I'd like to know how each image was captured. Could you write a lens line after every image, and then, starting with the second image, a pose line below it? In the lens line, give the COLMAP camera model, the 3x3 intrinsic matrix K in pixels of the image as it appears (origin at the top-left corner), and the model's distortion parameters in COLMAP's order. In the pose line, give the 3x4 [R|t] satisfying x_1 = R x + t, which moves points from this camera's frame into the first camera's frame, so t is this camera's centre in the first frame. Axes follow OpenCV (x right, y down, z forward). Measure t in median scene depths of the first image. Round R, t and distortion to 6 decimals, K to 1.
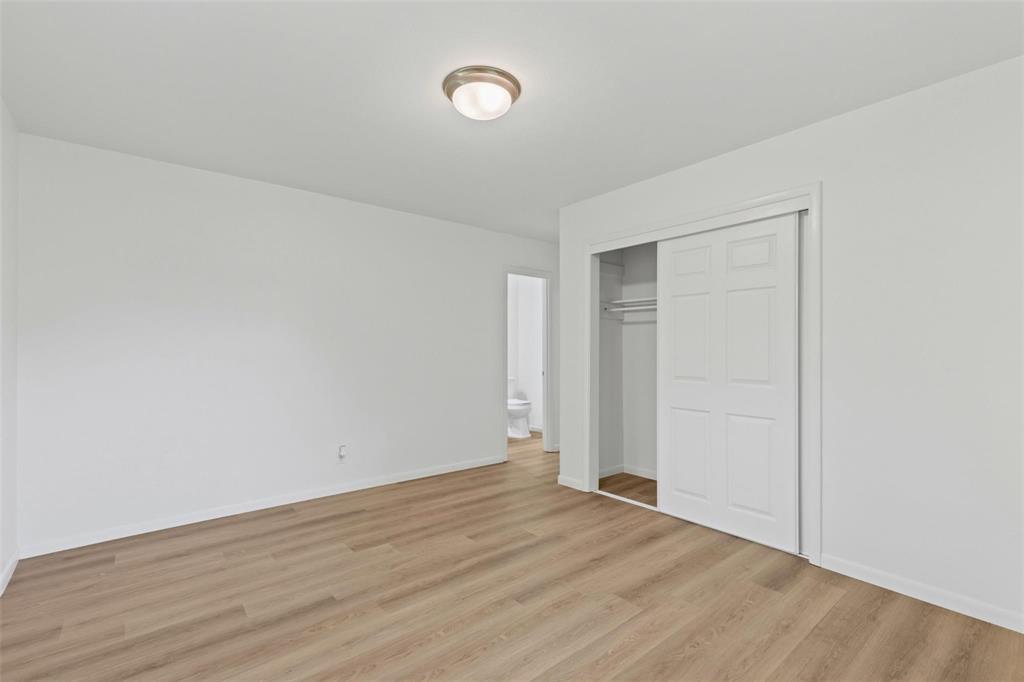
lens RADIAL K [[463.4, 0, 521.4], [0, 463.4, 347.2], [0, 0, 1]] dist [0.008997, -0.003220]
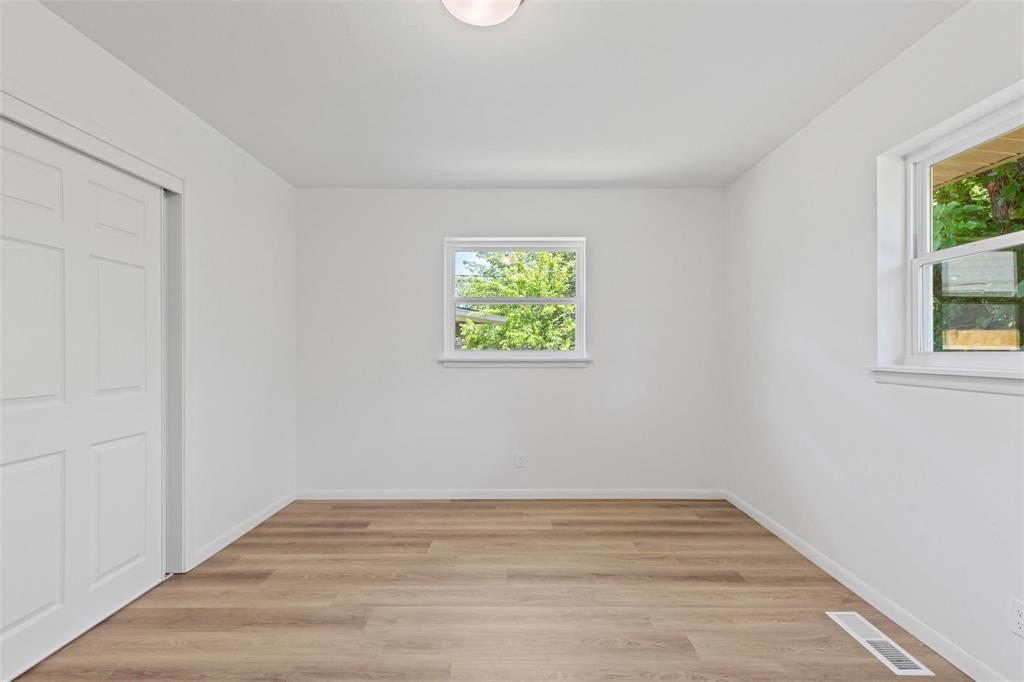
lens RADIAL K [[463.4, 0, 511.6], [0, 463.4, 344.2], [0, 0, 1]] dist [0.008997, -0.003220]
pose [[-0.766625, 0.006398, 0.642063, -0.546240], [-0.005675, 0.999844, -0.016739, 0.014922], [-0.642069, -0.016476, -0.766469, 1.434594]]
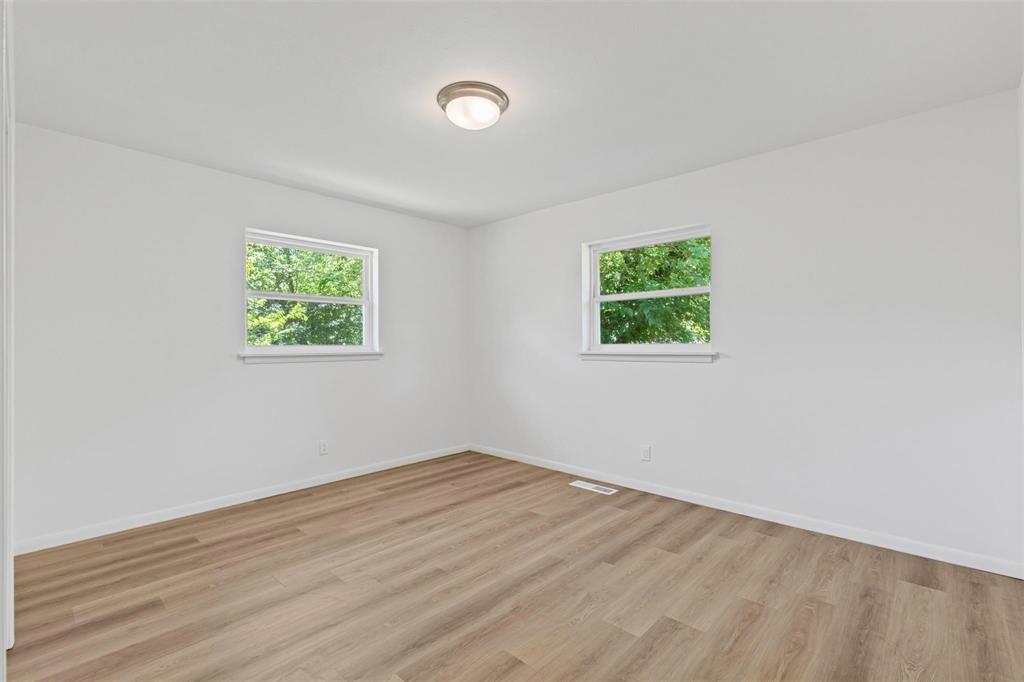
lens RADIAL K [[463.4, 0, 524.2], [0, 463.4, 332.1], [0, 0, 1]] dist [0.008997, -0.003220]
pose [[-0.990547, 0.000719, -0.137172, -0.048424], [0.005439, 0.999406, -0.034035, 0.022854], [0.137066, -0.034459, -0.989962, 1.991814]]
